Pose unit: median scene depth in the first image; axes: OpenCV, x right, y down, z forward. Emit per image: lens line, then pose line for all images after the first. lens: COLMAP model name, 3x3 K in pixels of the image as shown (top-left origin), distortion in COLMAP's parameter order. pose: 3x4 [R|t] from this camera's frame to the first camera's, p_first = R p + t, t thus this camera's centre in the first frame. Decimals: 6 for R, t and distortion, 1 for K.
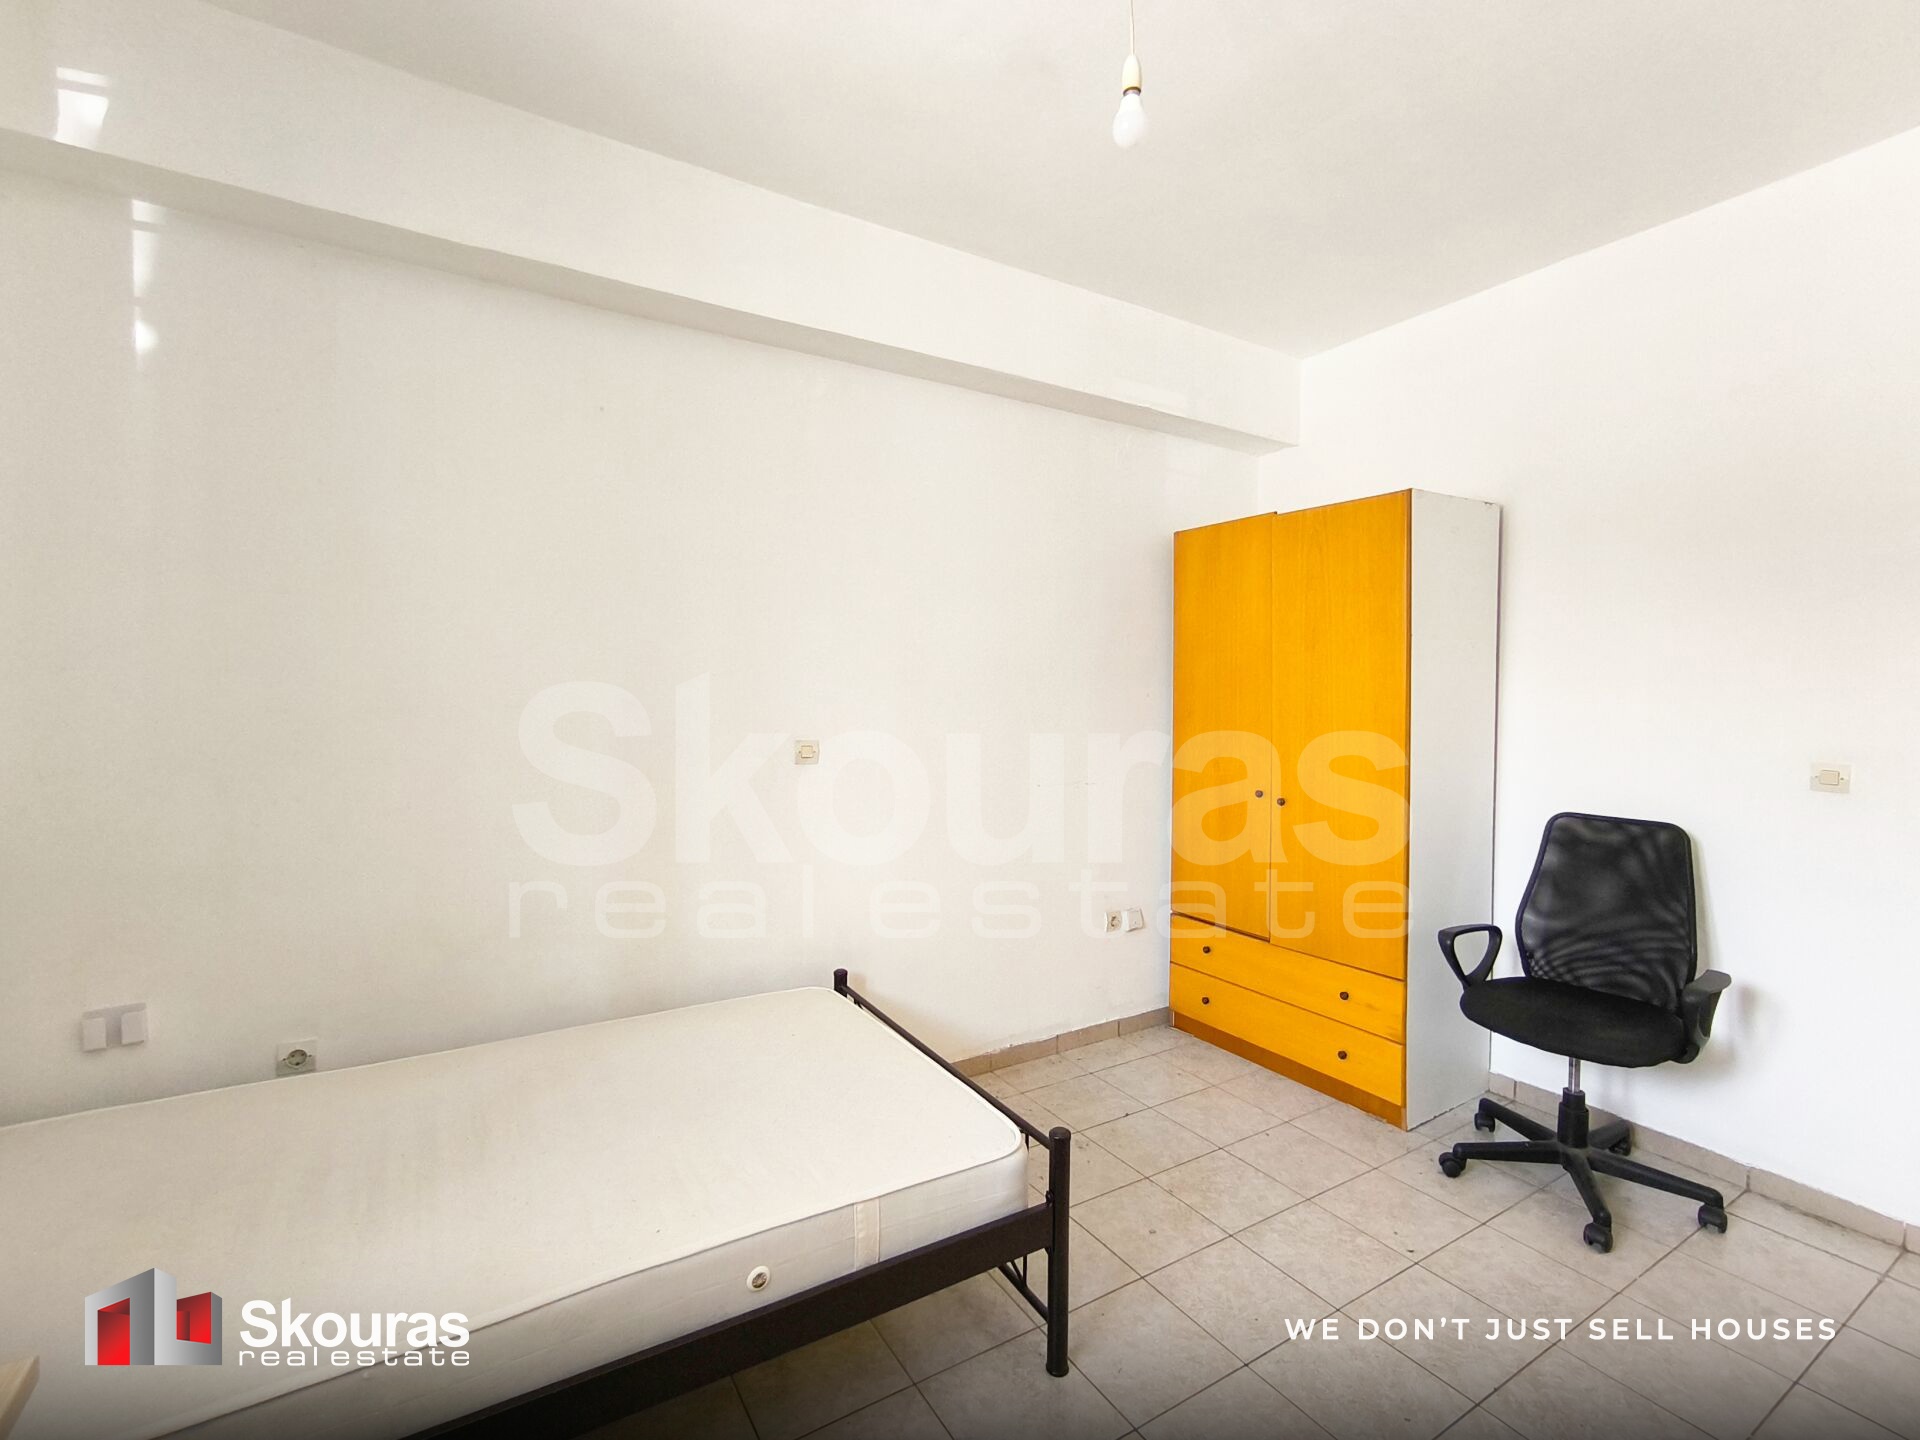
lens RADIAL K [[869.1, 0, 965.6], [0, 869.1, 718.7], [0, 0, 1]] dist [-0.026152, 0.009723]
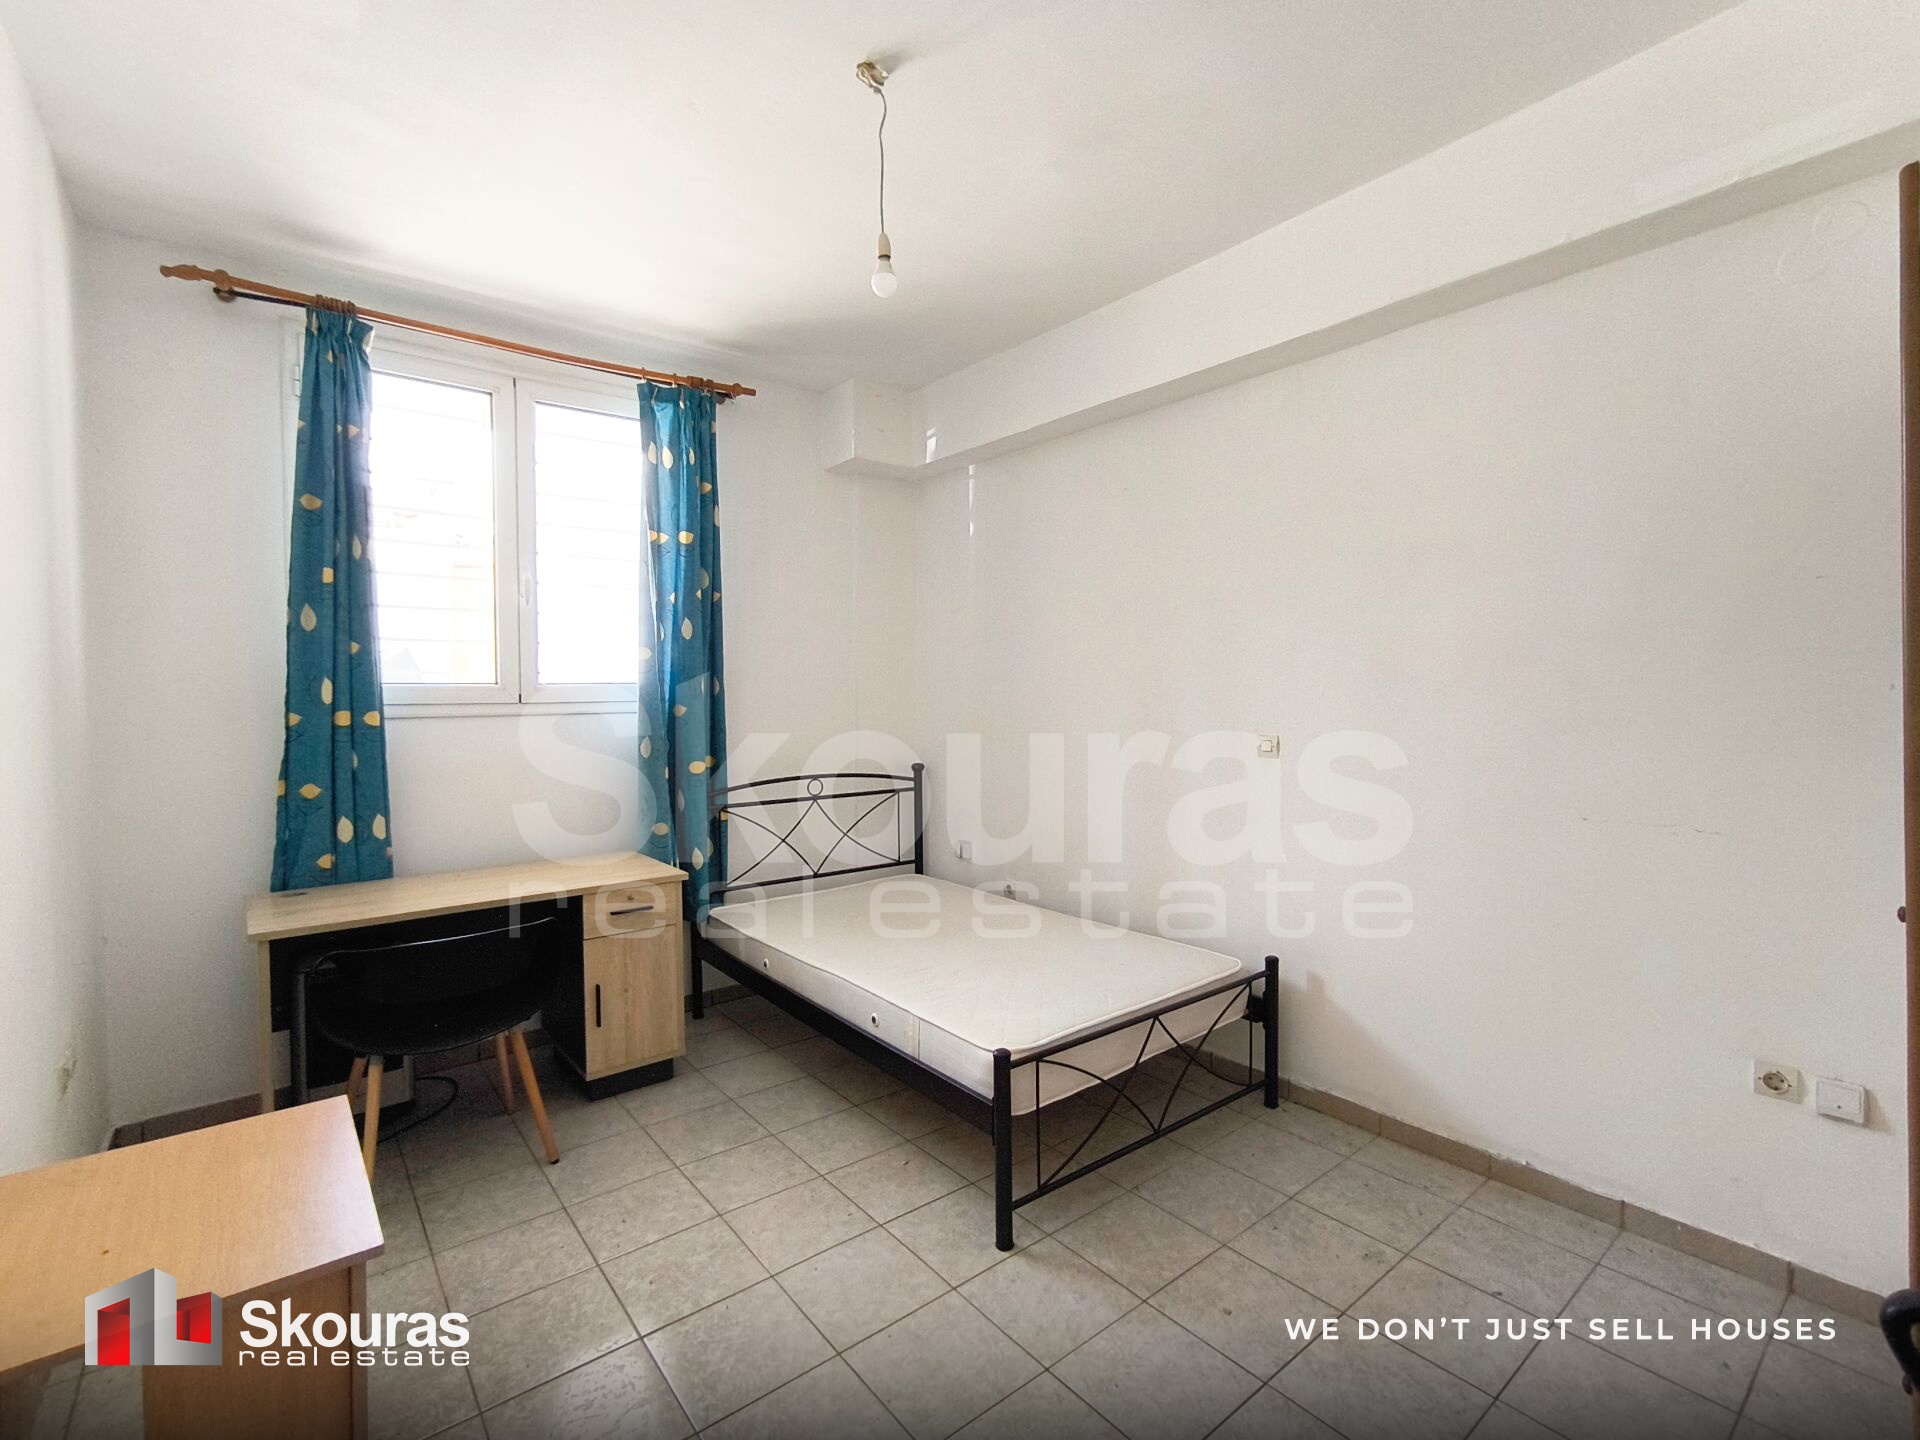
lens RADIAL K [[869.1, 0, 965.6], [0, 869.1, 718.7], [0, 0, 1]] dist [-0.026152, 0.009723]
pose [[0.123689, 0.020002, -0.992119, 1.193046], [-0.018345, 0.999672, 0.017867, -0.010742], [0.992151, 0.015990, 0.124016, 0.723526]]
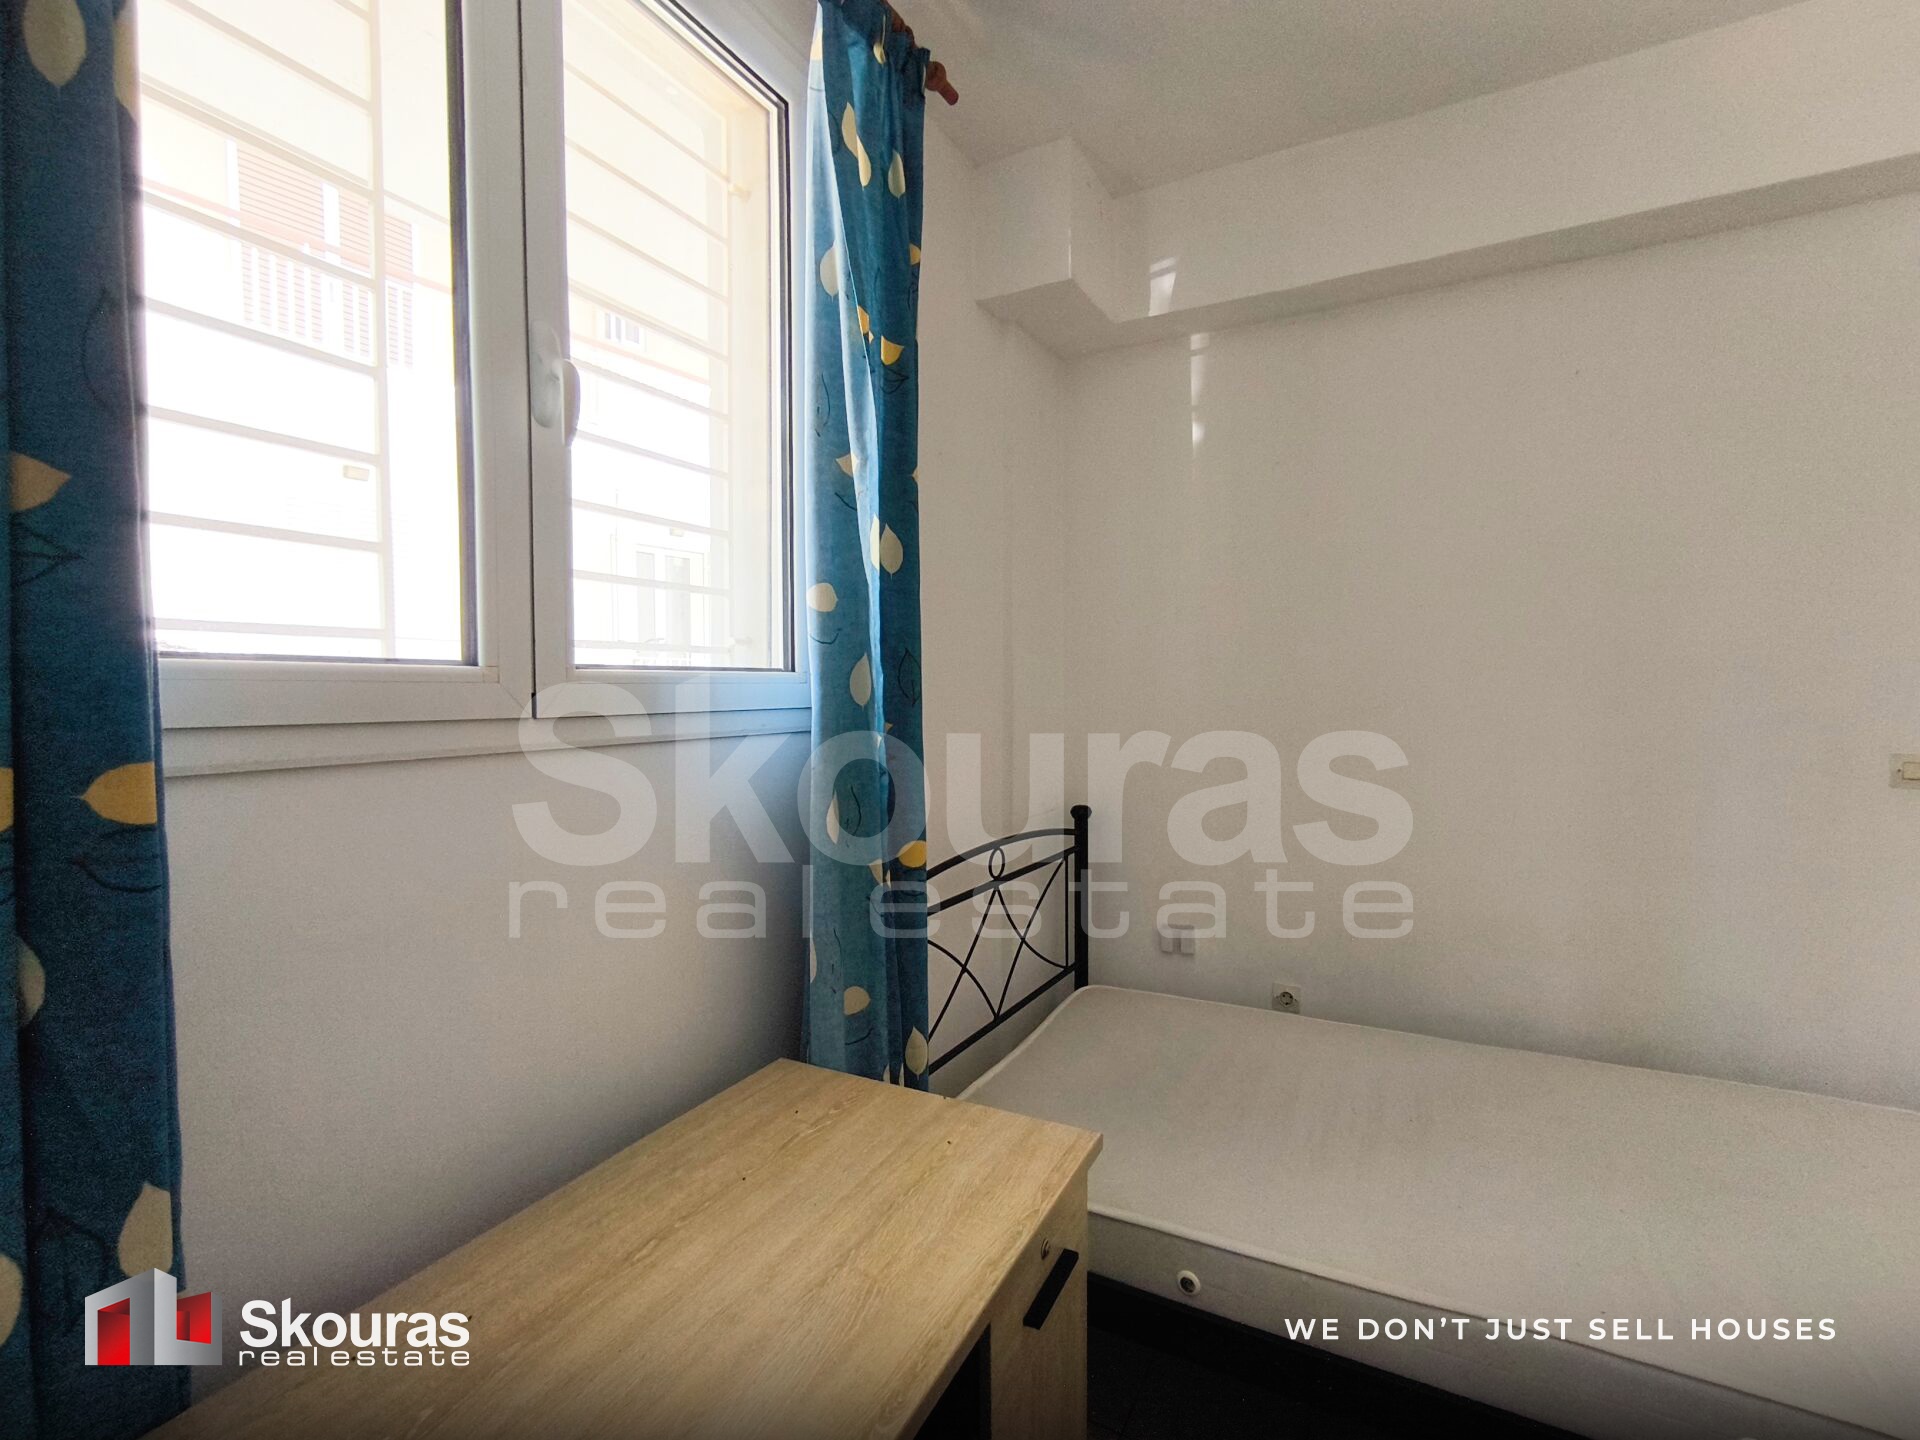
lens RADIAL K [[869.1, 0, 965.6], [0, 869.1, 718.7], [0, 0, 1]] dist [-0.026152, 0.009723]
pose [[0.493959, 0.007610, -0.869452, 0.050202], [-0.006802, 0.999965, 0.004887, -0.000057], [0.869459, 0.003500, 0.493993, 0.006886]]
